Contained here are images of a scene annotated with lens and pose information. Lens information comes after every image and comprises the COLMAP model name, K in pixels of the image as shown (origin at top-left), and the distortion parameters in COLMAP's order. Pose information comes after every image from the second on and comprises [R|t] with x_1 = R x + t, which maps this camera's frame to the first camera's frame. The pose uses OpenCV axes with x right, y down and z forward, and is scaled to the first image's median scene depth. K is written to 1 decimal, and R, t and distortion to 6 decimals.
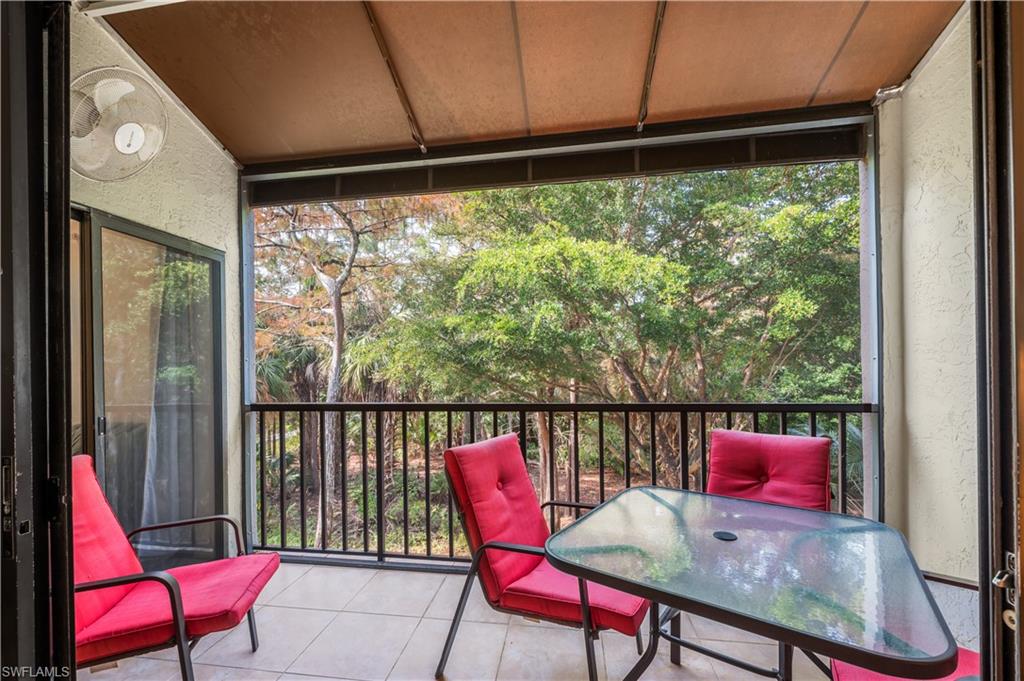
lens RADIAL K [[417.0, 0, 510.0], [0, 417.0, 353.1], [0, 0, 1]] dist [0.000142, 0.000034]
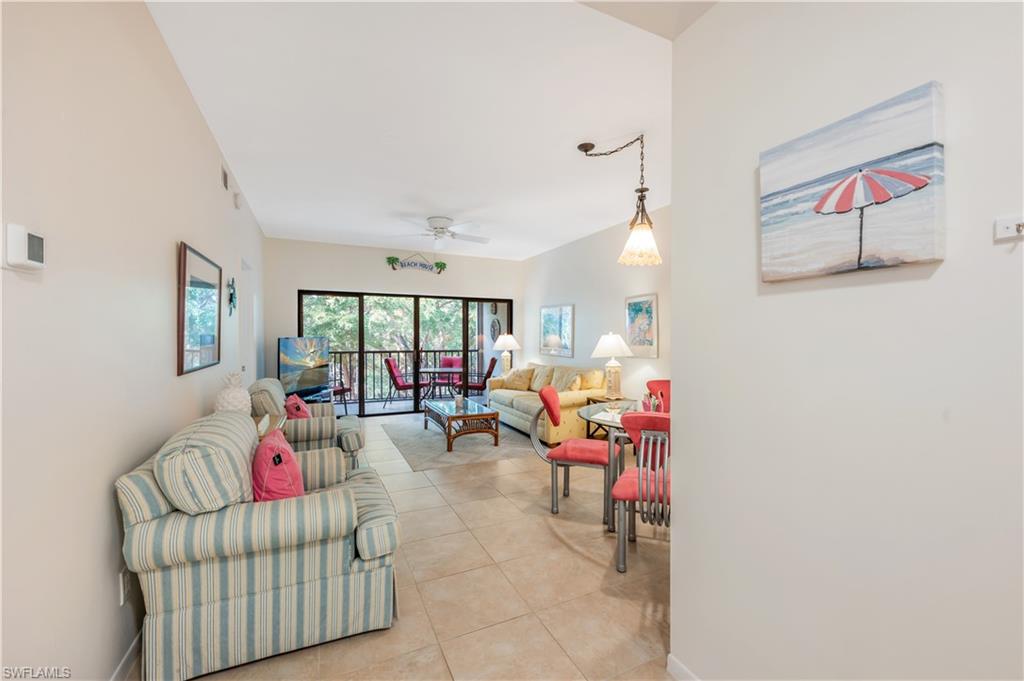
lens RADIAL K [[415.4, 0, 515.9], [0, 415.4, 337.6], [0, 0, 1]] dist [0.000268, 0.000014]
pose [[0.828276, 0.005990, 0.560289, -0.477179], [-0.024230, 0.999390, 0.025135, -0.045162], [-0.559797, -0.034394, 0.827916, -1.109144]]
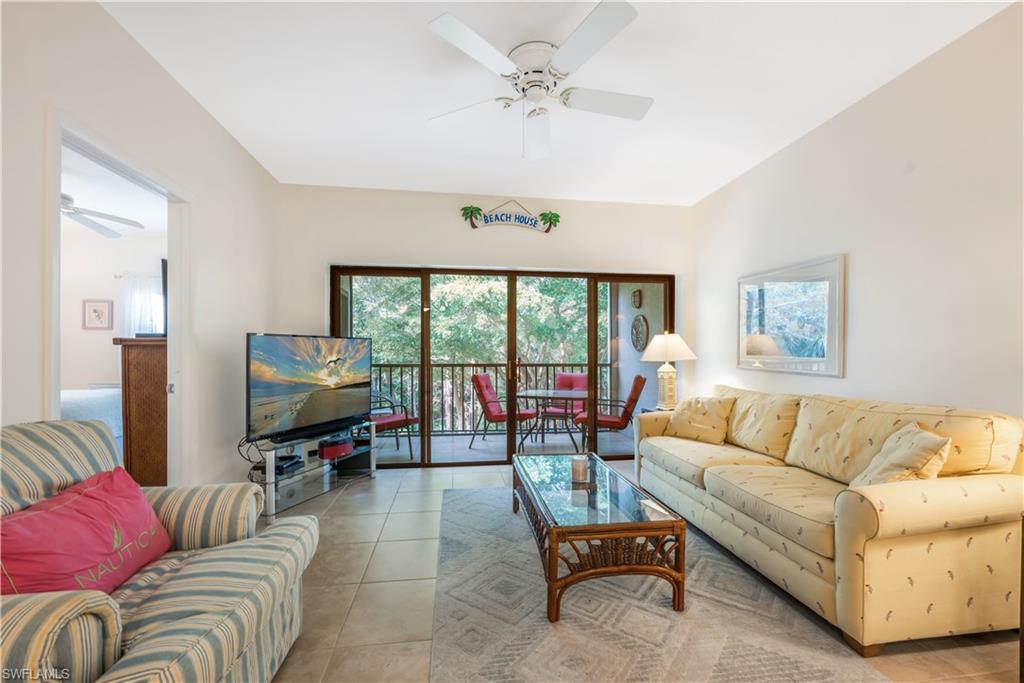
lens RADIAL K [[417.0, 0, 510.0], [0, 417.0, 354.1], [0, 0, 1]] dist [0.000142, 0.000034]
pose [[0.960434, 0.006064, 0.278440, -0.241752], [-0.014203, 0.999528, 0.027222, -0.002671], [-0.278144, -0.030100, 0.960068, -0.644540]]
